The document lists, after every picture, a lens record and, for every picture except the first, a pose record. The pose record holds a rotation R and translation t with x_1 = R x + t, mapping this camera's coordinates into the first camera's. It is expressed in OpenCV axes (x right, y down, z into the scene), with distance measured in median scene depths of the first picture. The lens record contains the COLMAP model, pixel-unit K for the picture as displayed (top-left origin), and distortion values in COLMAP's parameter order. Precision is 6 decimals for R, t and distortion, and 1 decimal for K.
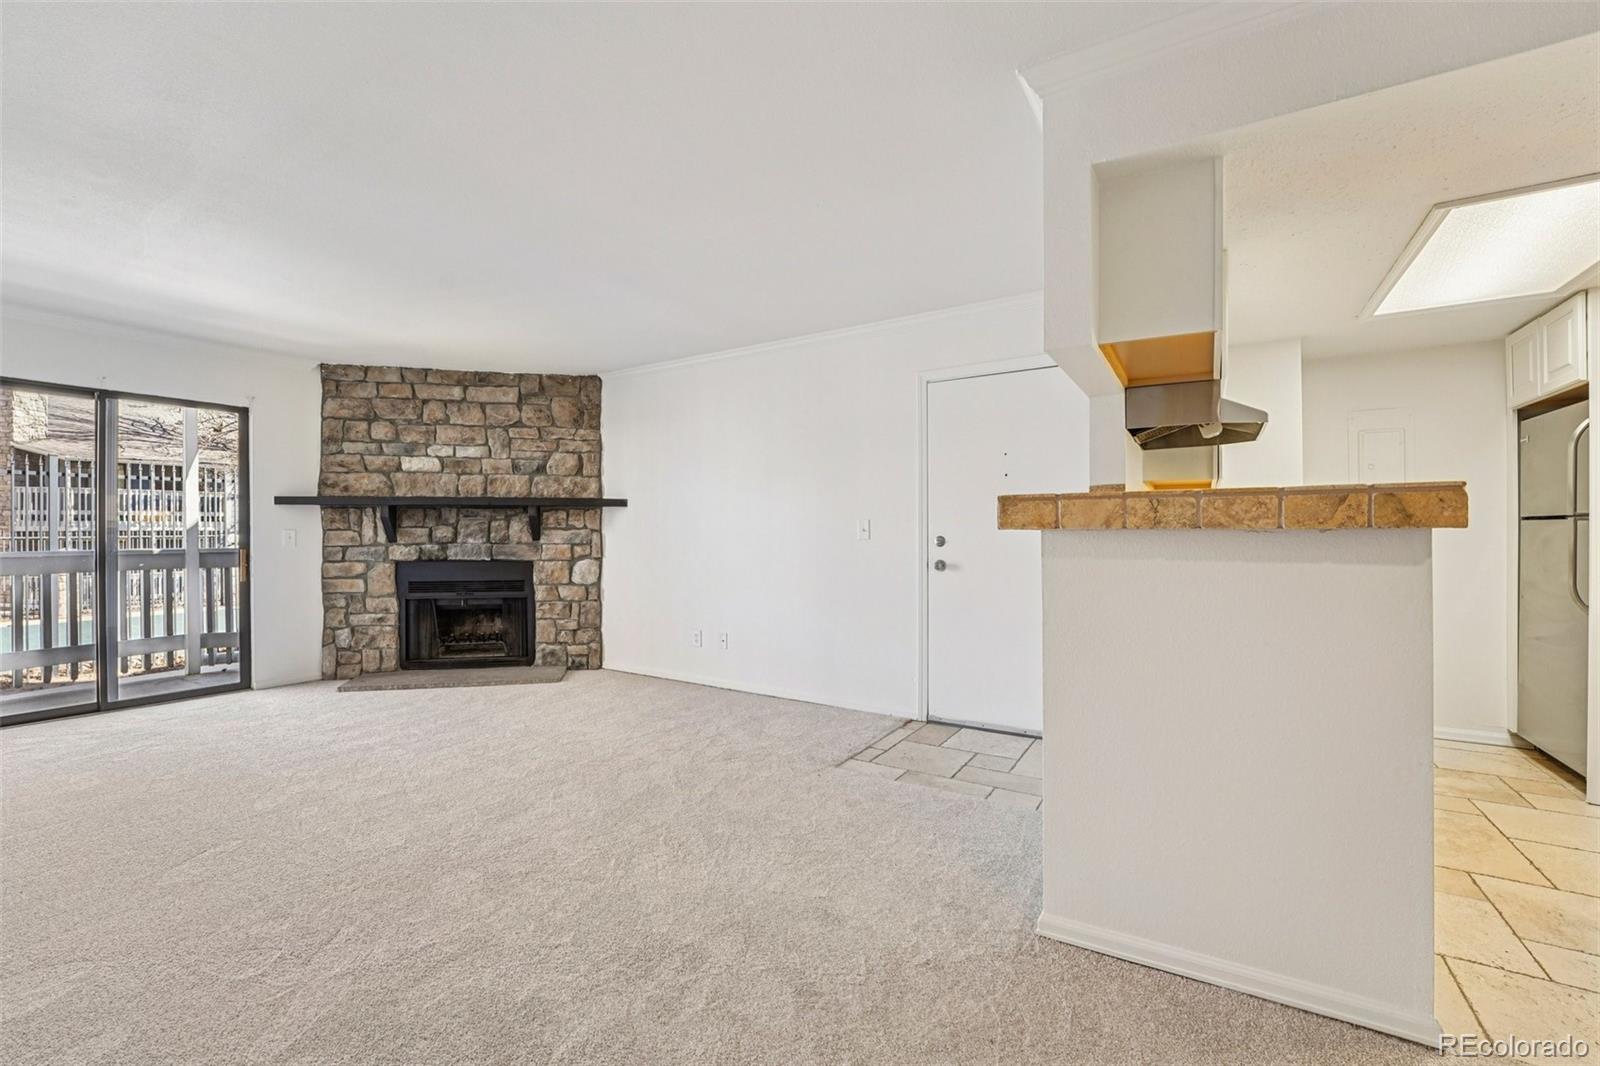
lens RADIAL K [[665.7, 0, 800.0], [0, 665.7, 533.0], [0, 0, 1]] dist [-0.038121, 0.005626]
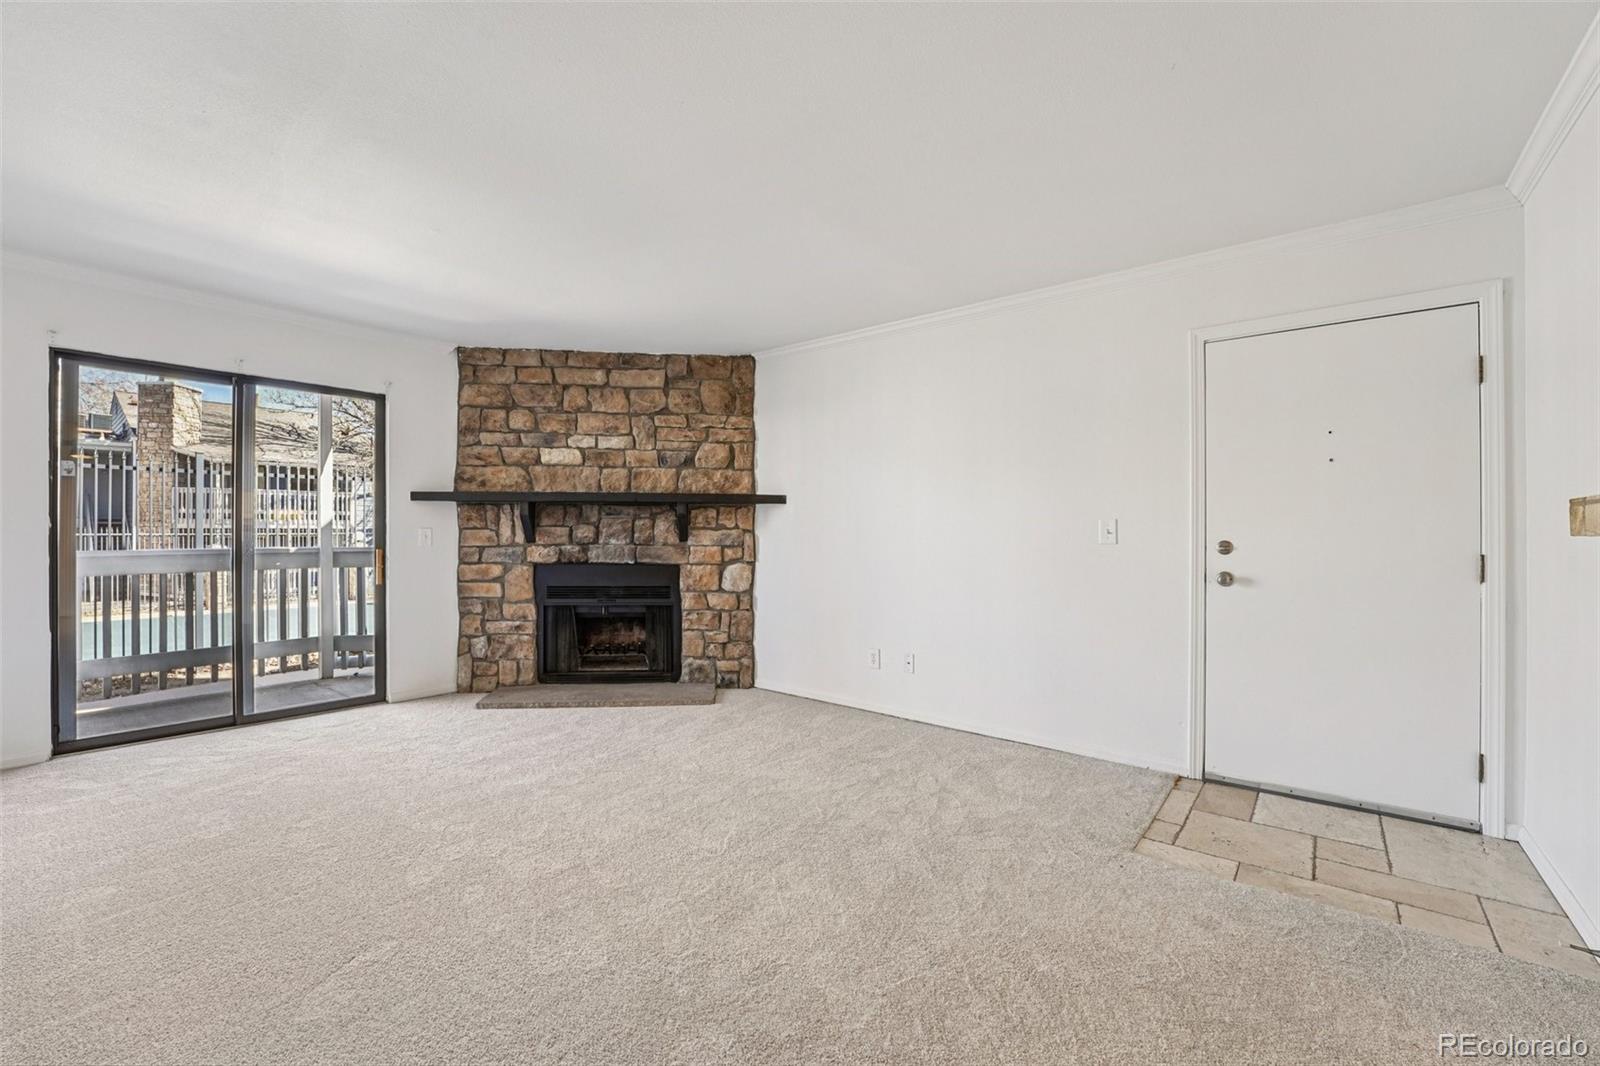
lens RADIAL K [[665.7, 0, 800.0], [0, 665.7, 533.0], [0, 0, 1]] dist [-0.038121, 0.005626]
pose [[0.992507, 0.005804, -0.122046, -0.138541], [-0.005908, 0.999982, -0.000490, -0.000882], [0.122041, 0.001208, 0.992524, 0.136802]]
